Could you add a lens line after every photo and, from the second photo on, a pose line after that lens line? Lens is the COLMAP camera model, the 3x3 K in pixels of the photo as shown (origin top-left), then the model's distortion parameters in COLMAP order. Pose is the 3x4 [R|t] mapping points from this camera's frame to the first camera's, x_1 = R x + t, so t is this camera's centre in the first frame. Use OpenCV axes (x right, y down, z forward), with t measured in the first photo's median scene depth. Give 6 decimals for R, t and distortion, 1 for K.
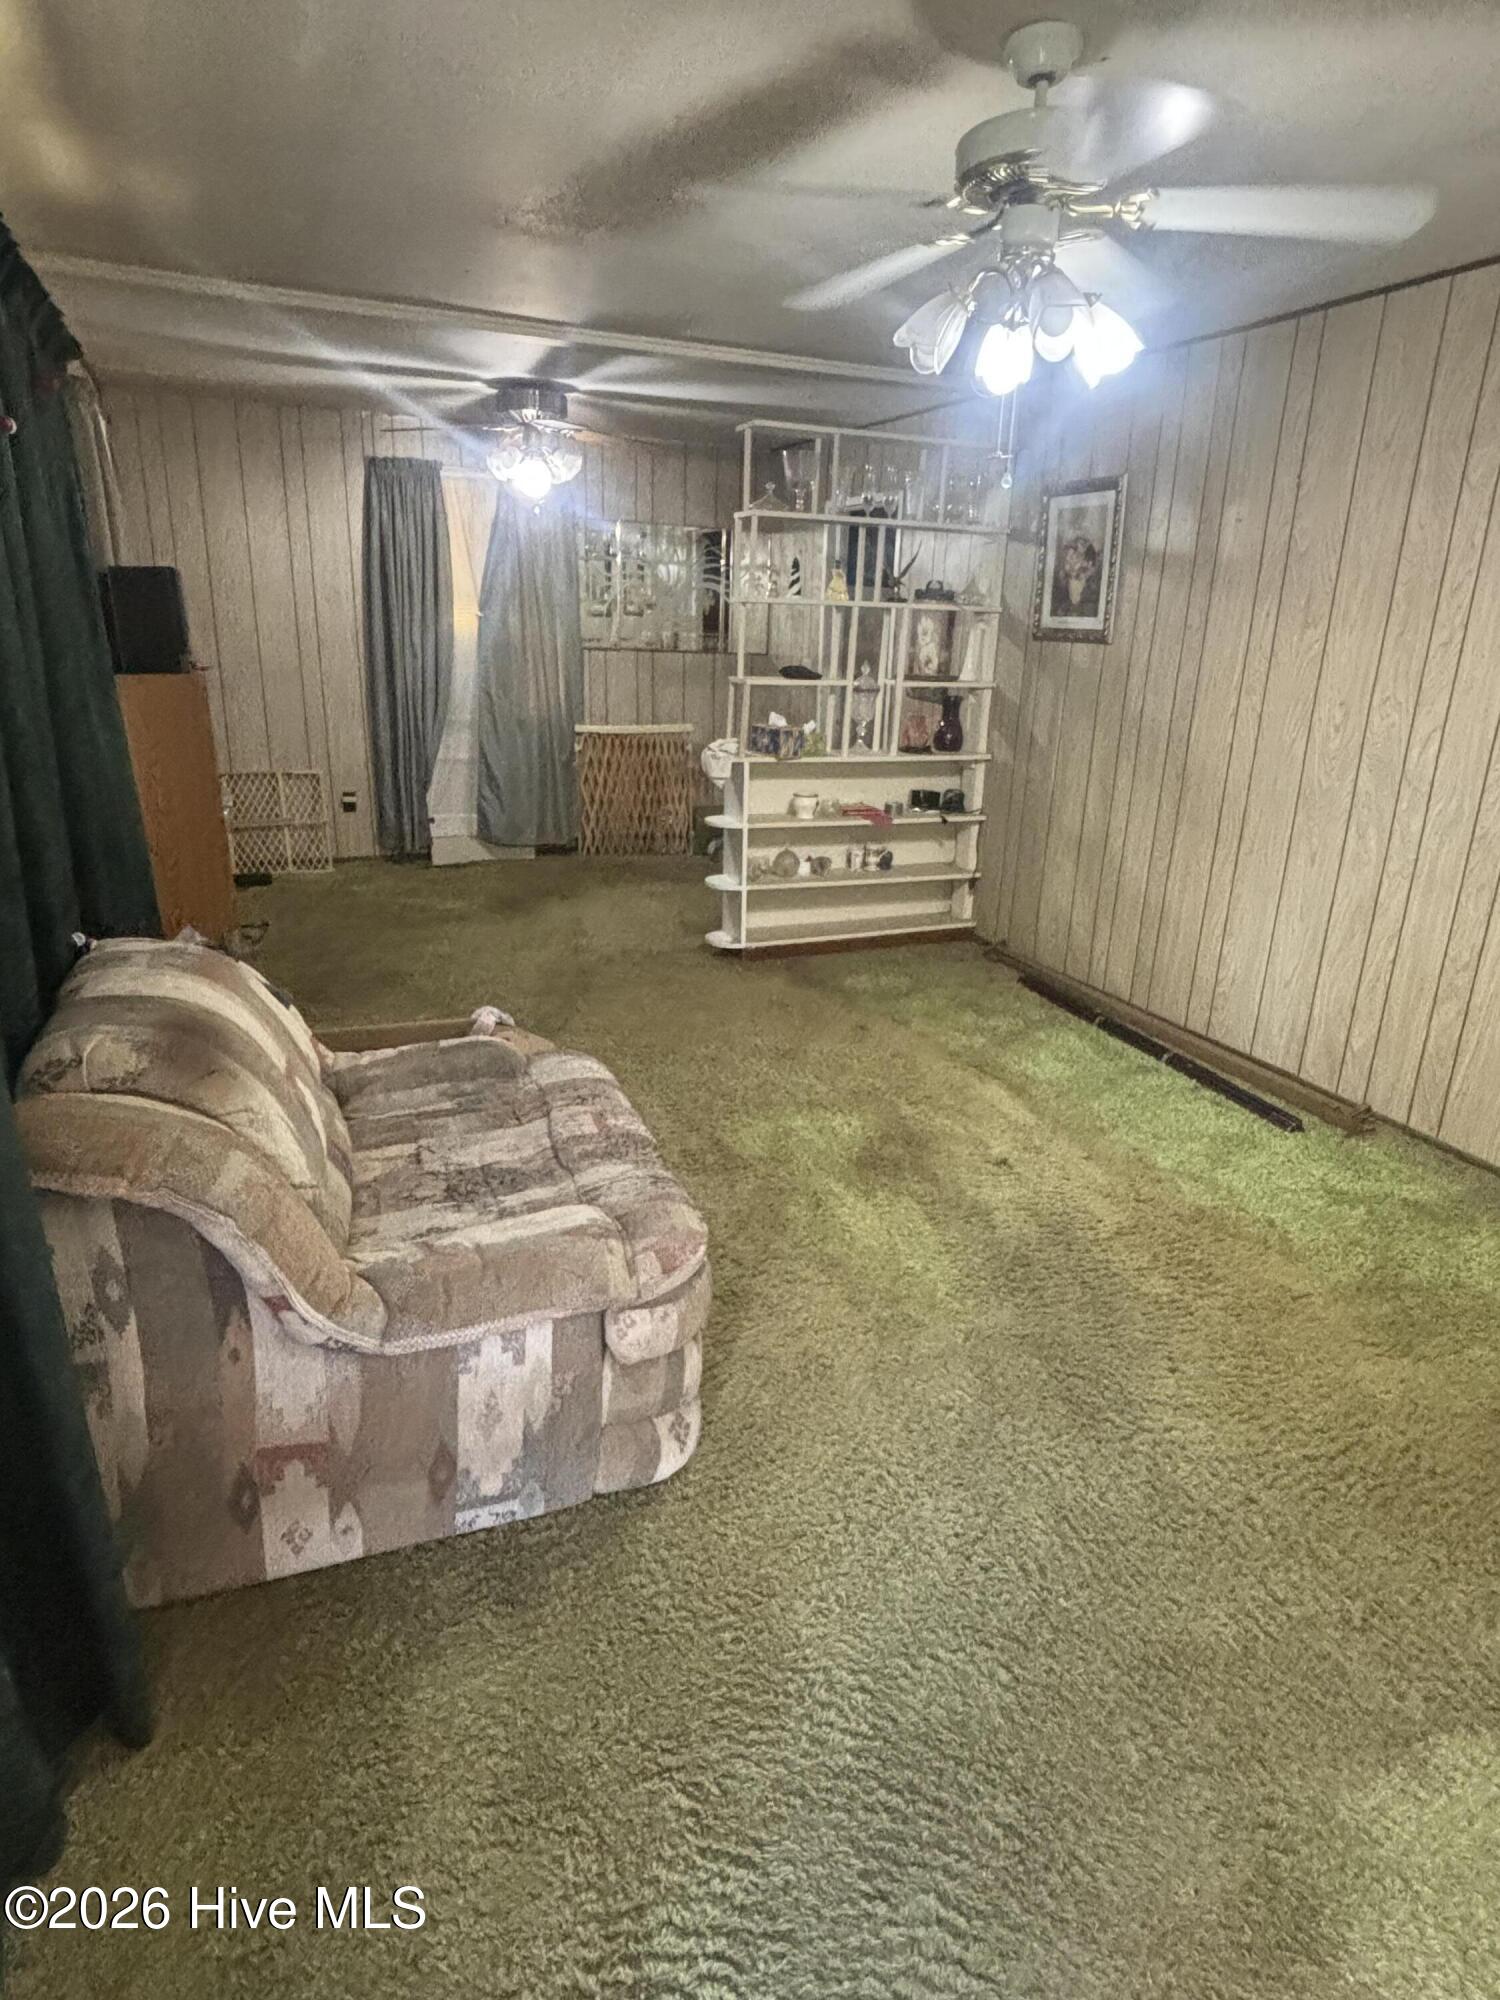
lens RADIAL K [[1133.6, 0, 749.0], [0, 1133.6, 994.9], [0, 0, 1]] dist [-0.000358, -0.000261]
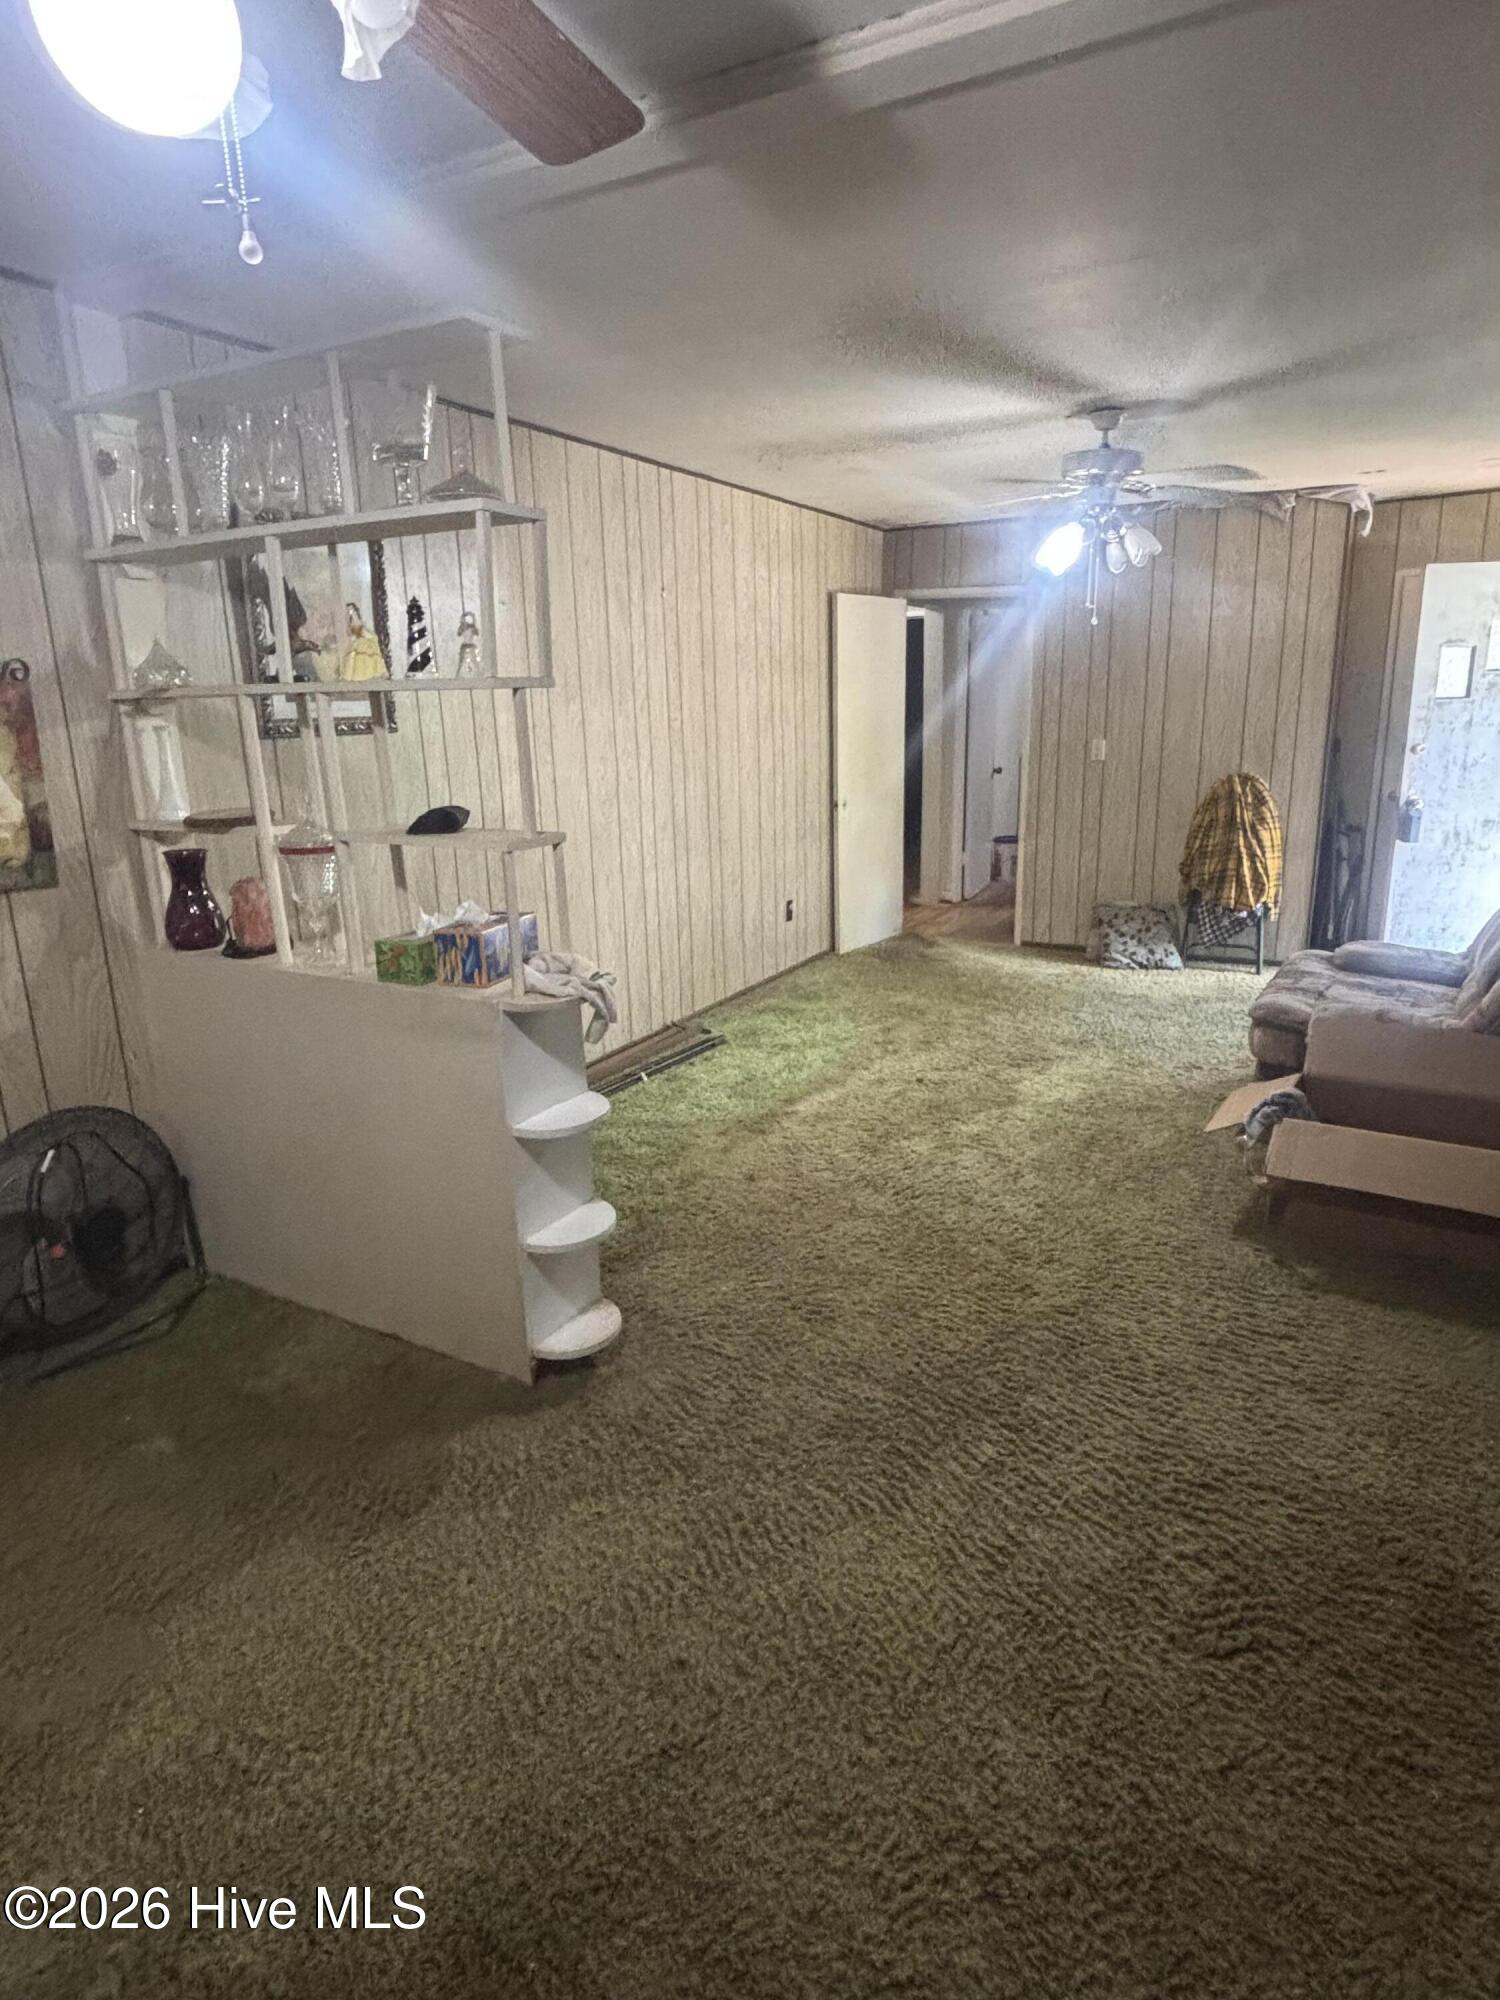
lens RADIAL K [[1133.6, 0, 752.9], [0, 1133.6, 1002.8], [0, 0, 1]] dist [-0.000358, -0.000261]
pose [[-0.618564, -0.214324, 0.755939, -0.597840], [0.254265, 0.855713, 0.450670, -0.539672], [-0.743456, 0.470978, -0.474819, 1.567570]]
